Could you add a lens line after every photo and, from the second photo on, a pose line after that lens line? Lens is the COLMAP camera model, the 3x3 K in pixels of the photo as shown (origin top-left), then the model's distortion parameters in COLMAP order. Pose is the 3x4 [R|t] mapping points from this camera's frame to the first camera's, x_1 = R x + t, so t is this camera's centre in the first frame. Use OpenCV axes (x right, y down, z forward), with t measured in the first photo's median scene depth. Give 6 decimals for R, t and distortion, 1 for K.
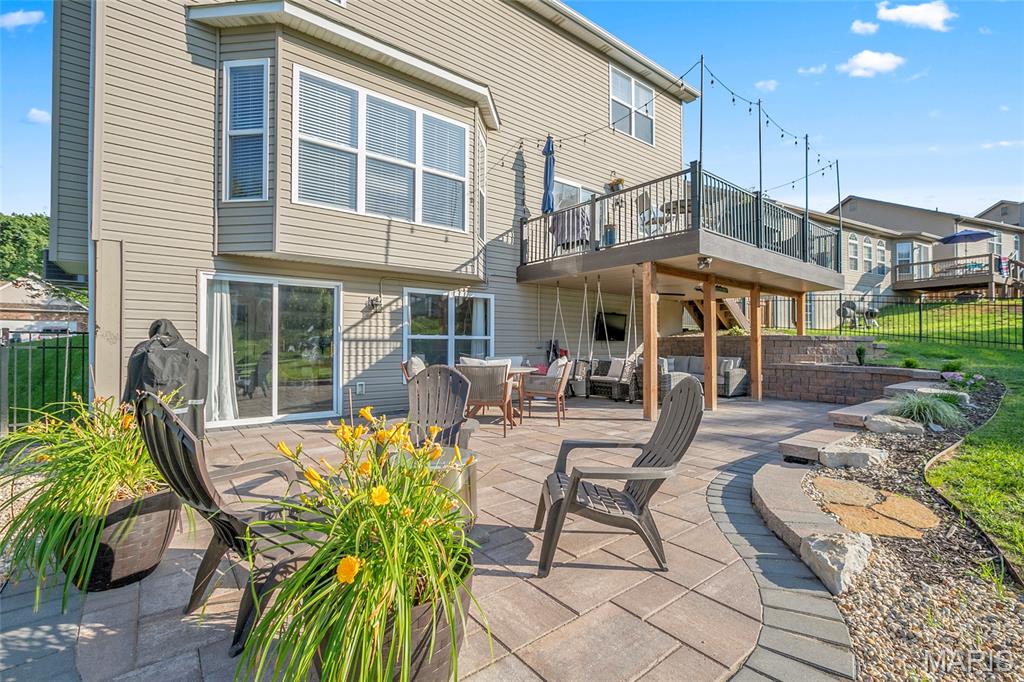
lens RADIAL K [[451.8, 0, 491.6], [0, 451.8, 322.9], [0, 0, 1]] dist [-0.001021, -0.000334]
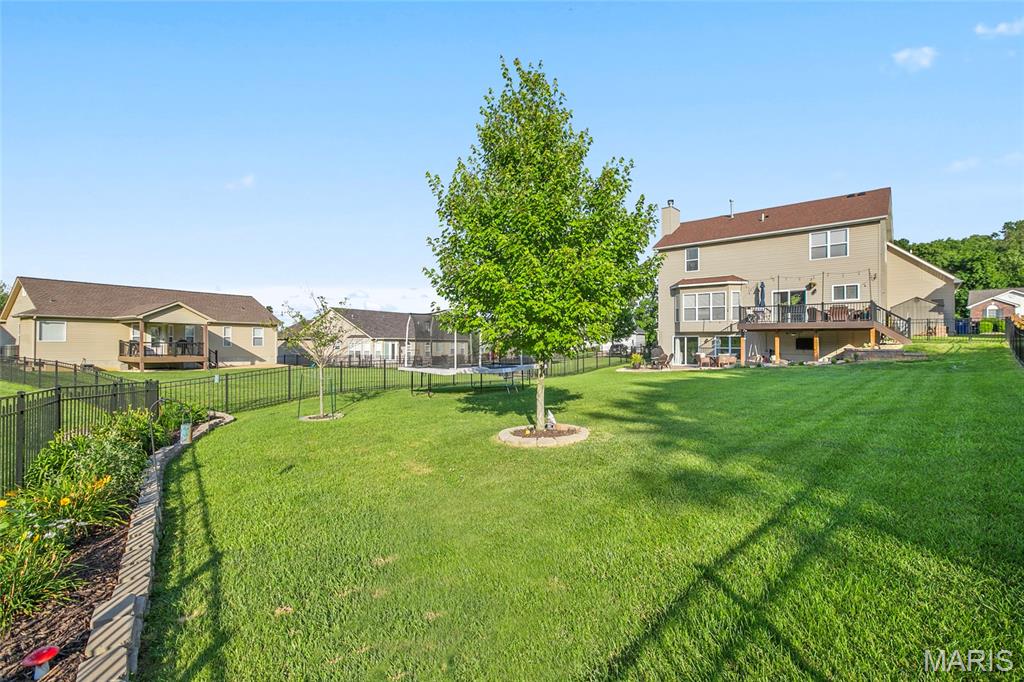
lens RADIAL K [[451.8, 0, 515.3], [0, 451.8, 336.6], [0, 0, 1]] dist [-0.001021, -0.000334]
pose [[0.181750, -0.014233, -0.983242, 3.623346], [0.039708, 0.999186, -0.007124, -0.117047], [0.982543, -0.037748, 0.182167, -1.538654]]
